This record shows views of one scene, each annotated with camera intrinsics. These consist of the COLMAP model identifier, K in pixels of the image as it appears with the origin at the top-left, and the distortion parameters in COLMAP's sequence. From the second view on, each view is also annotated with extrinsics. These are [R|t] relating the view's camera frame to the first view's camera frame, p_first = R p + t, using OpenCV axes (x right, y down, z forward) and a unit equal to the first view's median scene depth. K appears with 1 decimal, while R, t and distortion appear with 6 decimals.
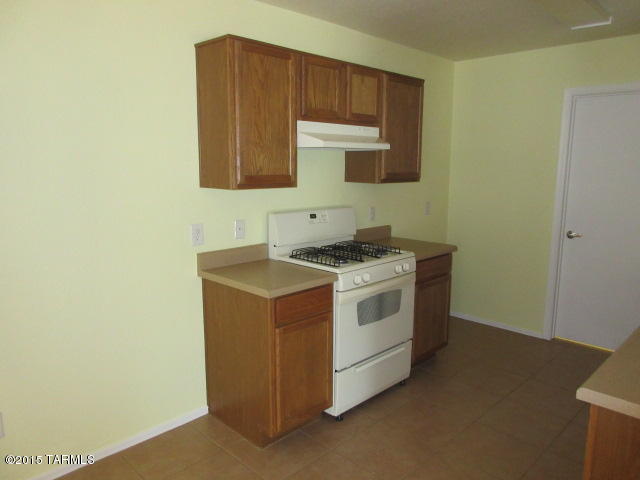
lens RADIAL K [[478.4, 0, 320.9], [0, 478.4, 242.7], [0, 0, 1]] dist [-0.004909, -0.000917]
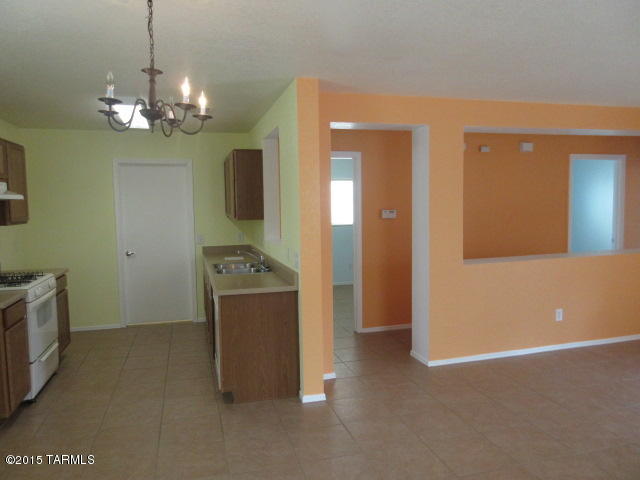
lens RADIAL K [[478.4, 0, 315.8], [0, 478.4, 239.6], [0, 0, 1]] dist [-0.004909, -0.000917]
pose [[0.505524, -0.083840, 0.858730, -0.656528], [0.166190, 0.986092, -0.001560, 0.059393], [-0.846656, 0.143501, 0.512426, -0.395646]]
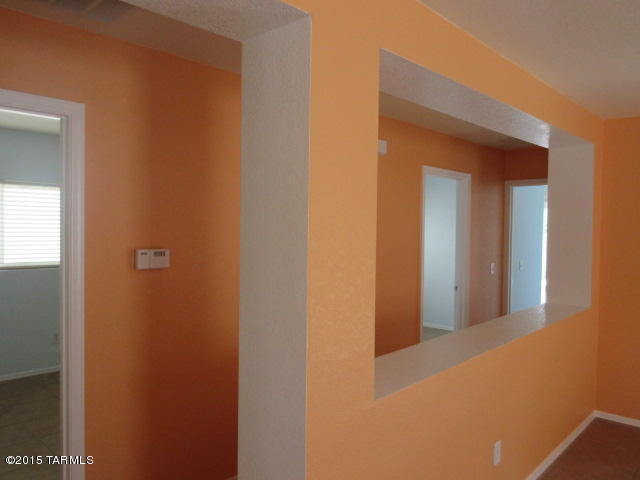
lens RADIAL K [[502.7, 0, 322.0], [0, 502.7, 239.4], [0, 0, 1]] dist [-0.009404, -0.002988]
pose [[-0.021627, -0.034446, 0.999173, 0.283347], [0.155499, 0.987128, 0.037396, -0.016787], [-0.987599, 0.156179, -0.015993, 0.048811]]
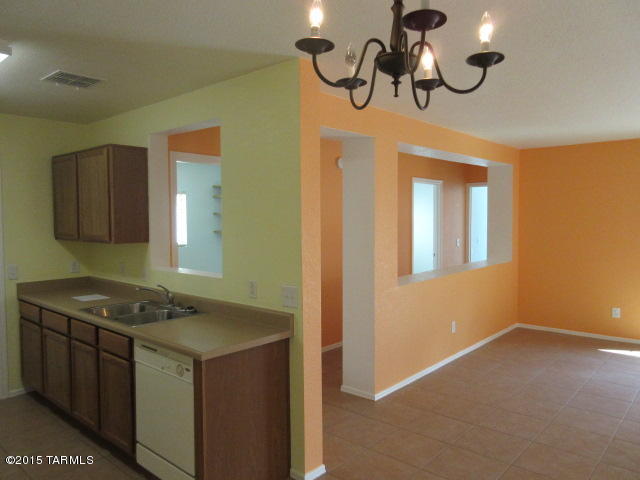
lens RADIAL K [[478.4, 0, 321.2], [0, 478.4, 243.1], [0, 0, 1]] dist [-0.004909, -0.000917]
pose [[-0.044769, -0.065019, 0.996879, -0.548625], [0.172891, 0.982318, 0.071834, -0.063065], [-0.983923, 0.175567, -0.032736, 0.264181]]
